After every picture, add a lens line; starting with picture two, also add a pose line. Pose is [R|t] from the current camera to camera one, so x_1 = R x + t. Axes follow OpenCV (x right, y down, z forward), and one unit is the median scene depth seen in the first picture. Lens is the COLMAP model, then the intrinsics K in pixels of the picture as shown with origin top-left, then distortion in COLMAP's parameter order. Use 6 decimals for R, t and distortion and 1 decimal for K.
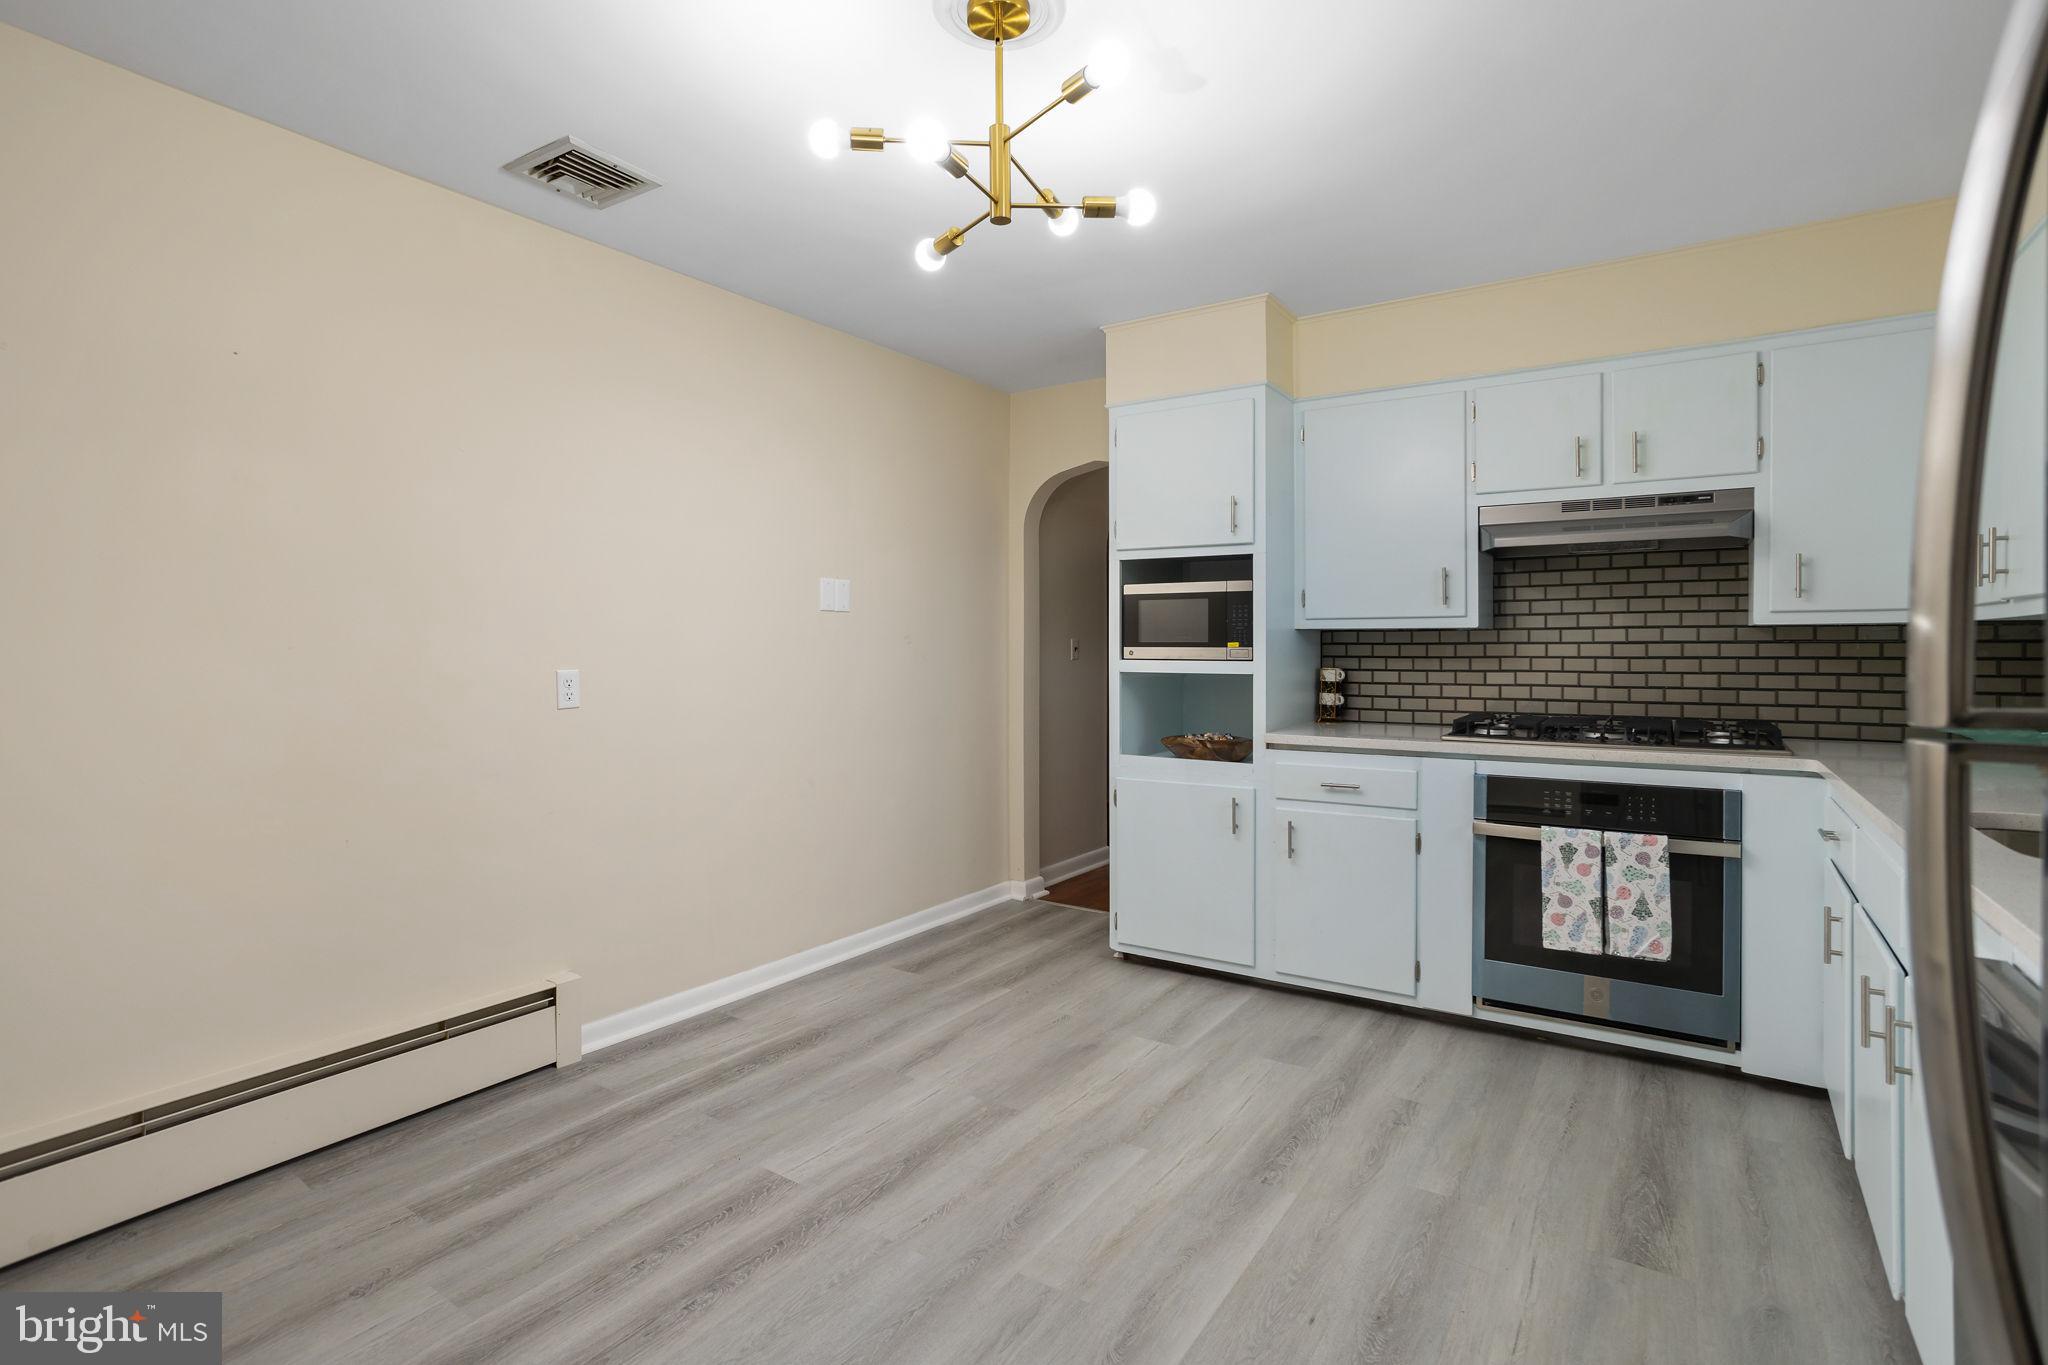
lens RADIAL K [[992.7, 0, 1020.2], [0, 992.7, 646.5], [0, 0, 1]] dist [-0.031594, 0.013204]
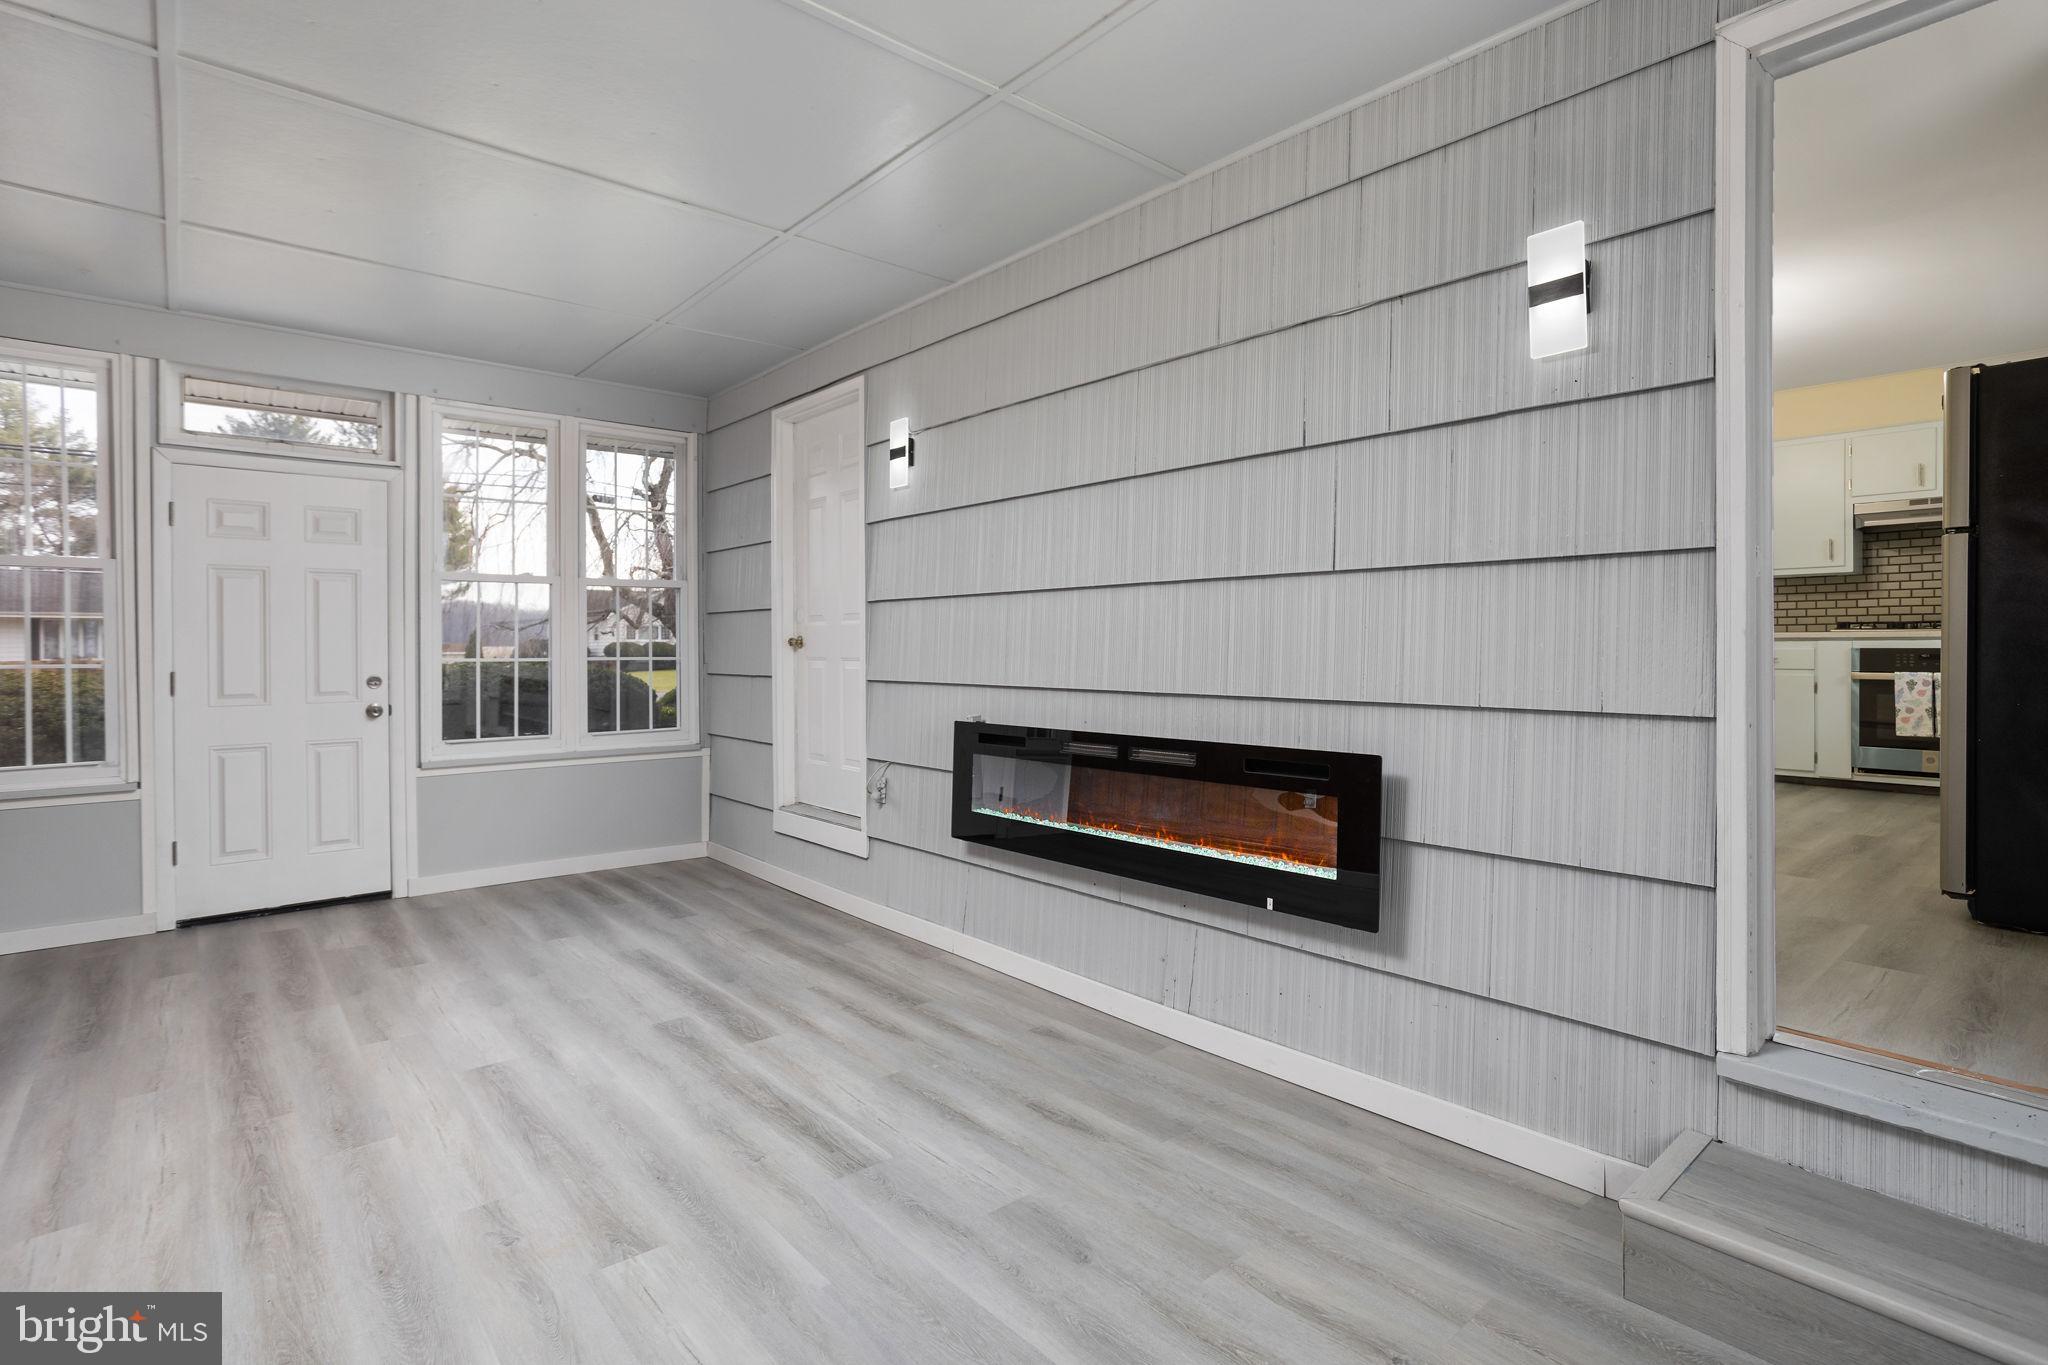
lens RADIAL K [[992.7, 0, 1012.0], [0, 992.7, 650.9], [0, 0, 1]] dist [-0.031594, 0.013204]
pose [[0.966679, 0.001768, -0.255987, -0.617396], [-0.001412, 0.999998, 0.001576, 0.138212], [0.255989, -0.001162, 0.966679, -1.221173]]
